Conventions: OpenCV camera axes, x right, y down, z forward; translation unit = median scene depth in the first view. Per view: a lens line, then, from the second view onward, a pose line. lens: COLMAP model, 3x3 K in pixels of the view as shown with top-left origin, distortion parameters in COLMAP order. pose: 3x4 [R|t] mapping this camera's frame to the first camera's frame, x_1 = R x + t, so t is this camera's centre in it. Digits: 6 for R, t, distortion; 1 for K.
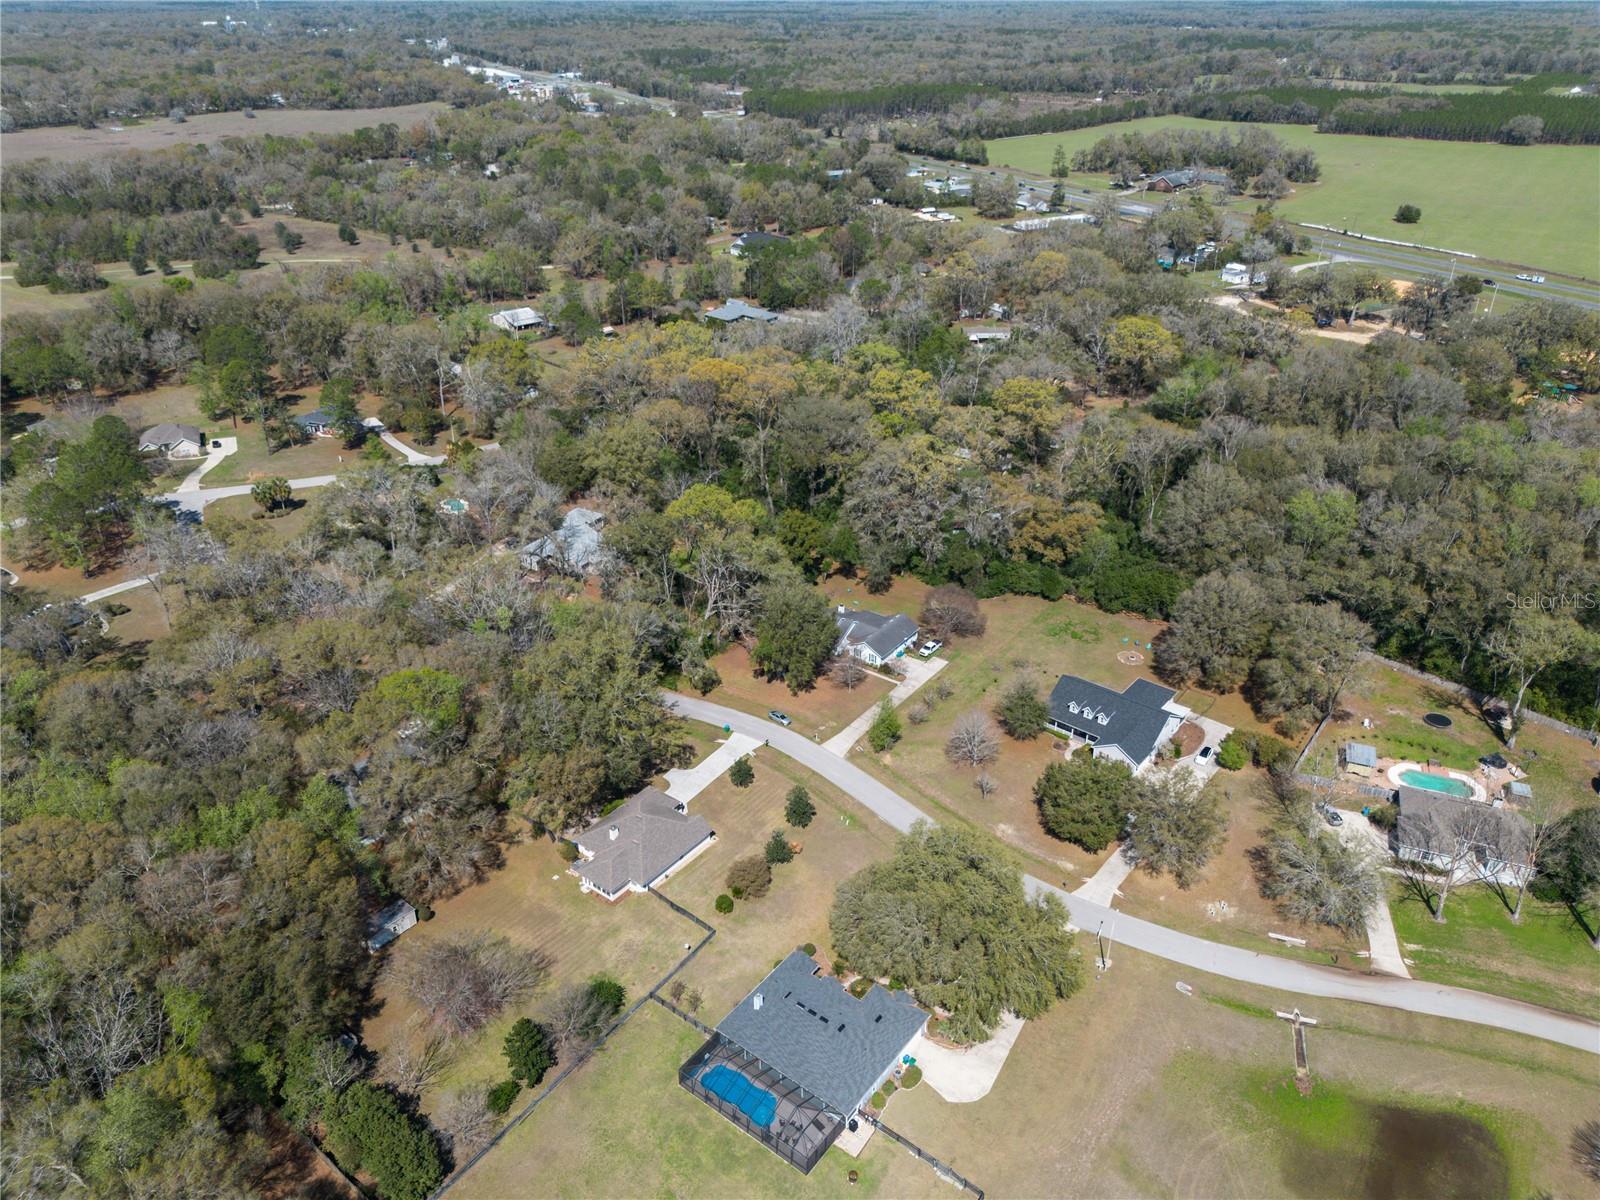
lens RADIAL K [[1130.2, 0, 810.2], [0, 1130.2, 600.1], [0, 0, 1]] dist [0.081827, -0.103596]
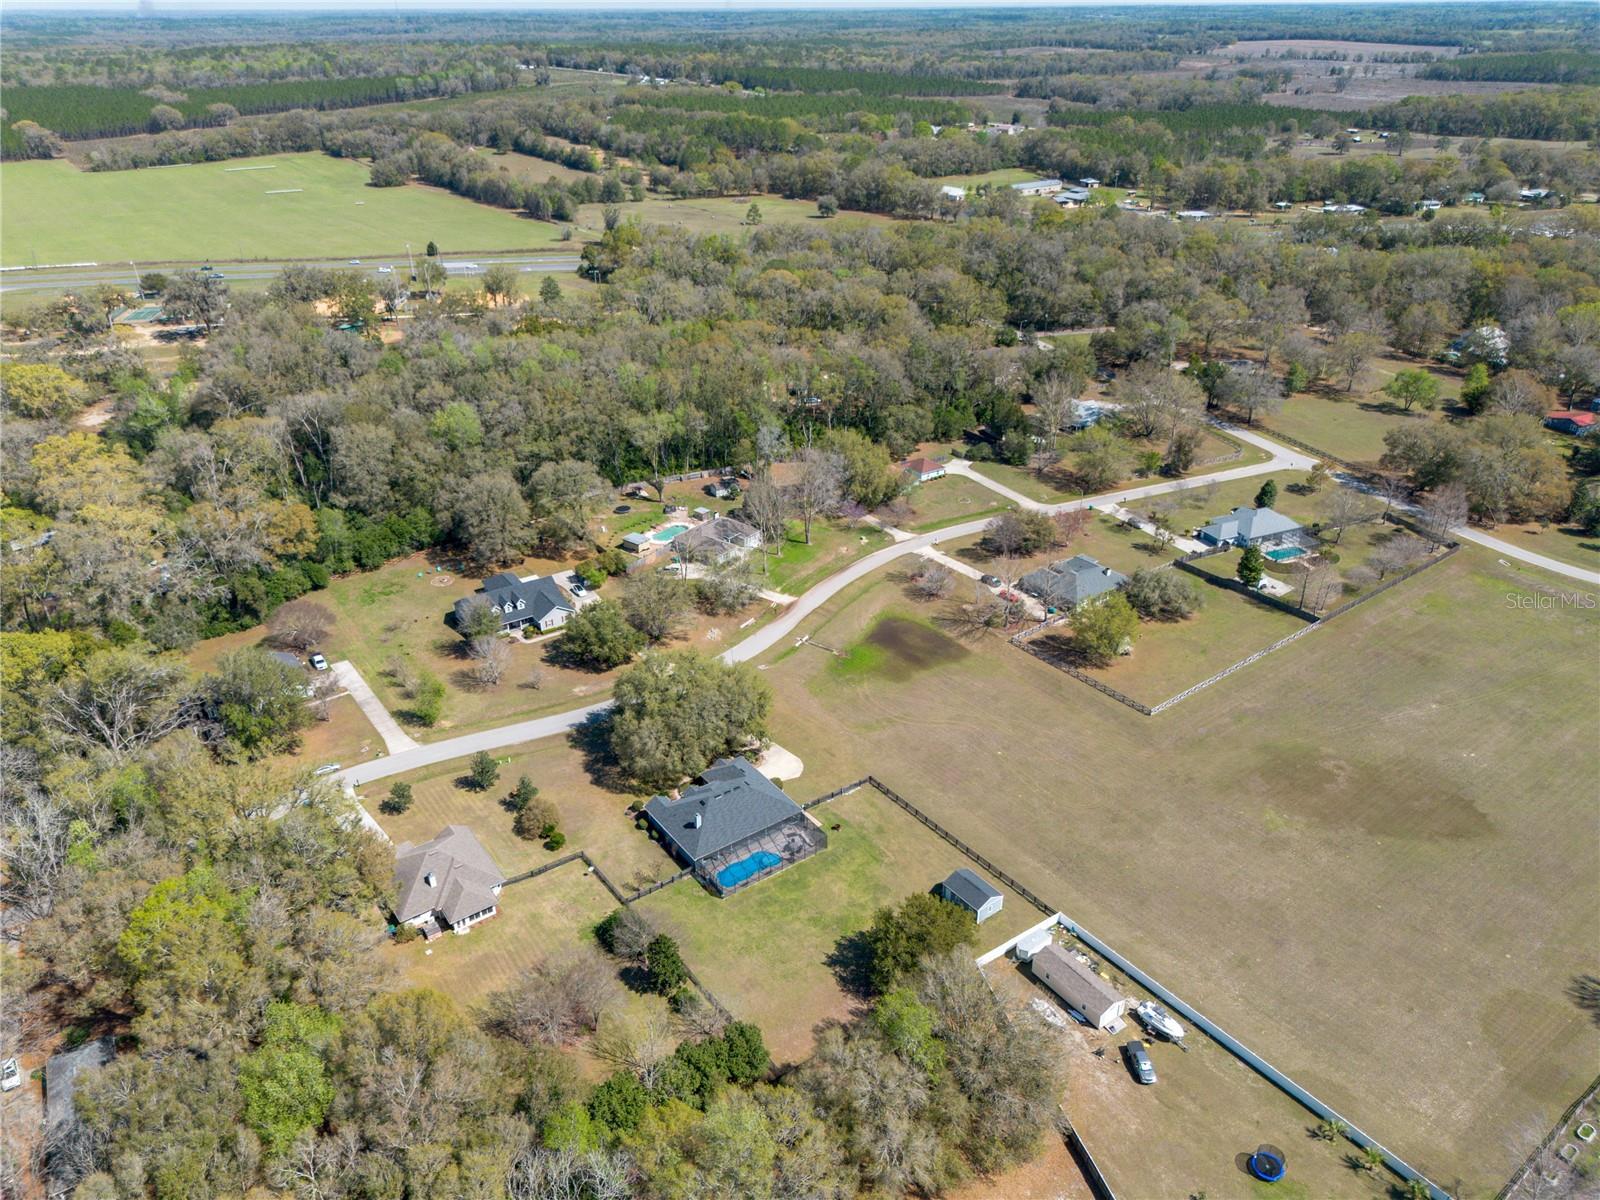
lens RADIAL K [[1130.2, 0, 810.2], [0, 1130.2, 600.1], [0, 0, 1]] dist [0.081827, -0.103596]
pose [[0.278931, -0.442605, 0.852232, -0.725972], [0.464696, 0.838840, 0.283557, -0.104736], [-0.840390, 0.316936, 0.439655, 0.218893]]
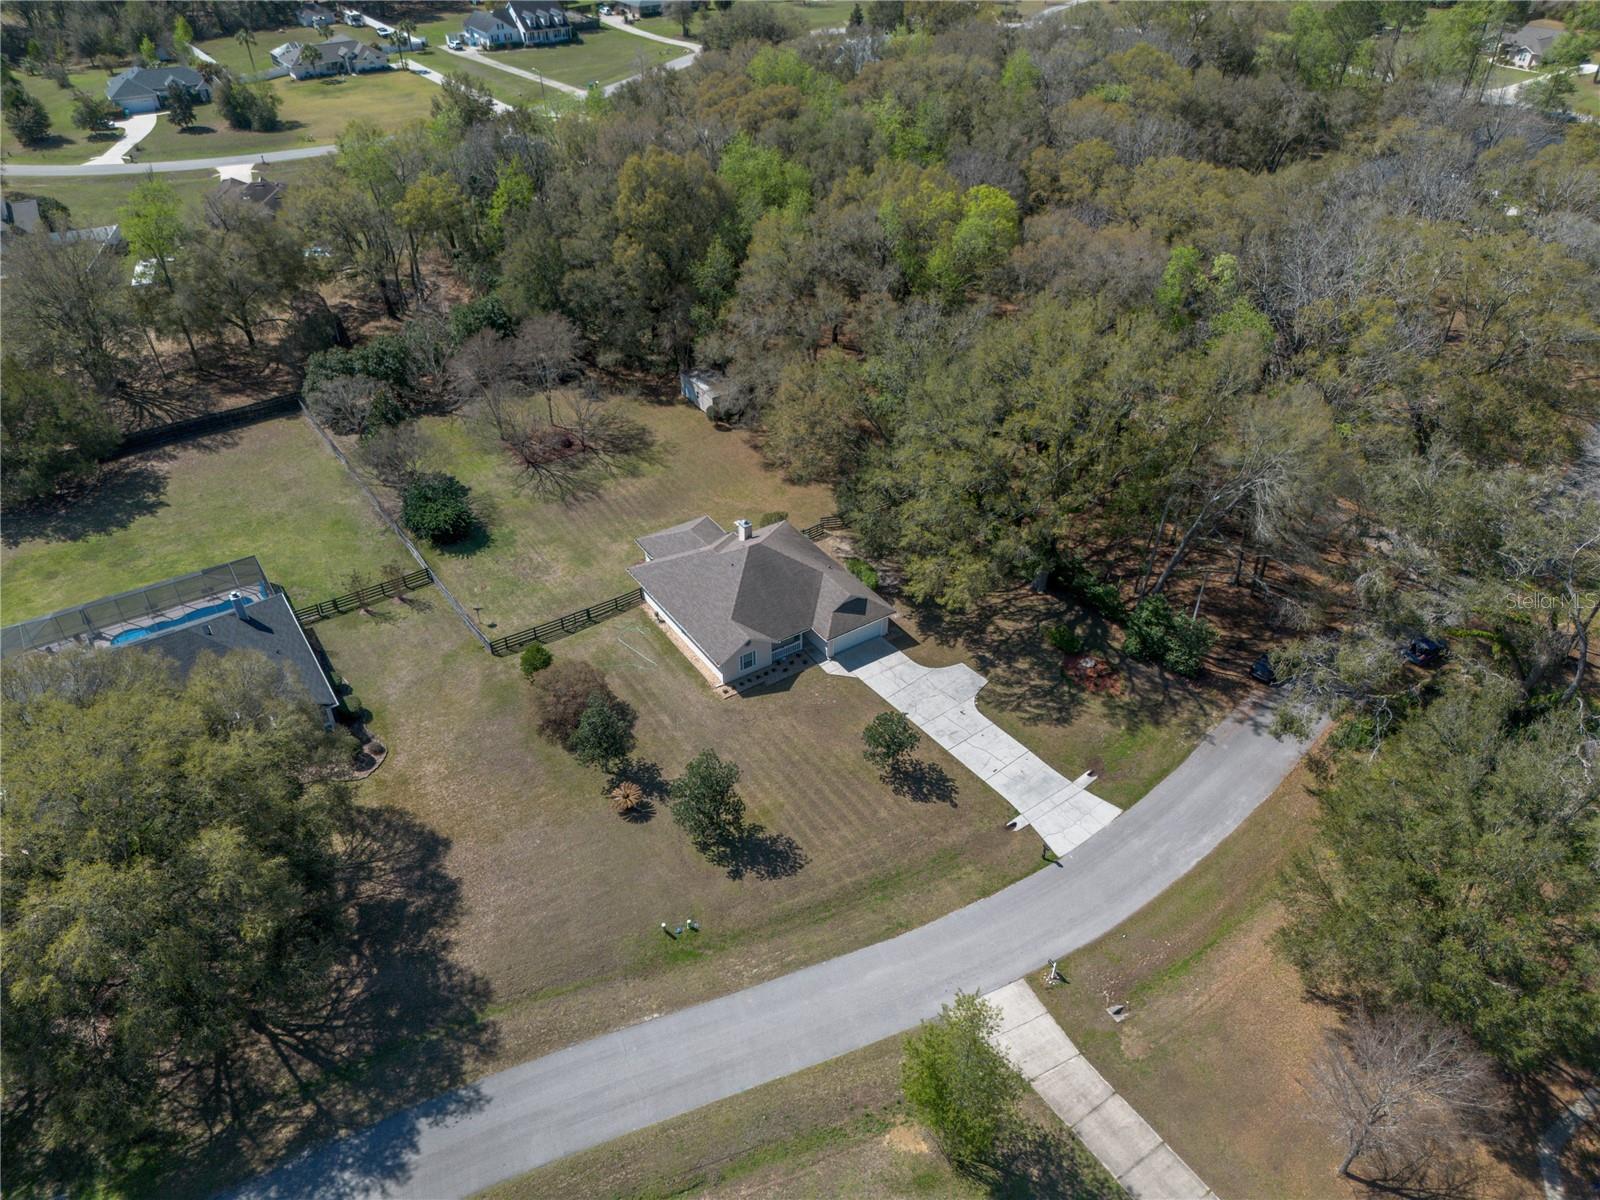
lens RADIAL K [[1130.2, 0, 810.2], [0, 1130.2, 600.1], [0, 0, 1]] dist [0.081827, -0.103596]
pose [[-0.321304, 0.559615, -0.763934, 0.236601], [-0.470154, 0.605994, 0.641660, -0.132232], [0.822021, 0.565334, 0.068397, 0.917433]]
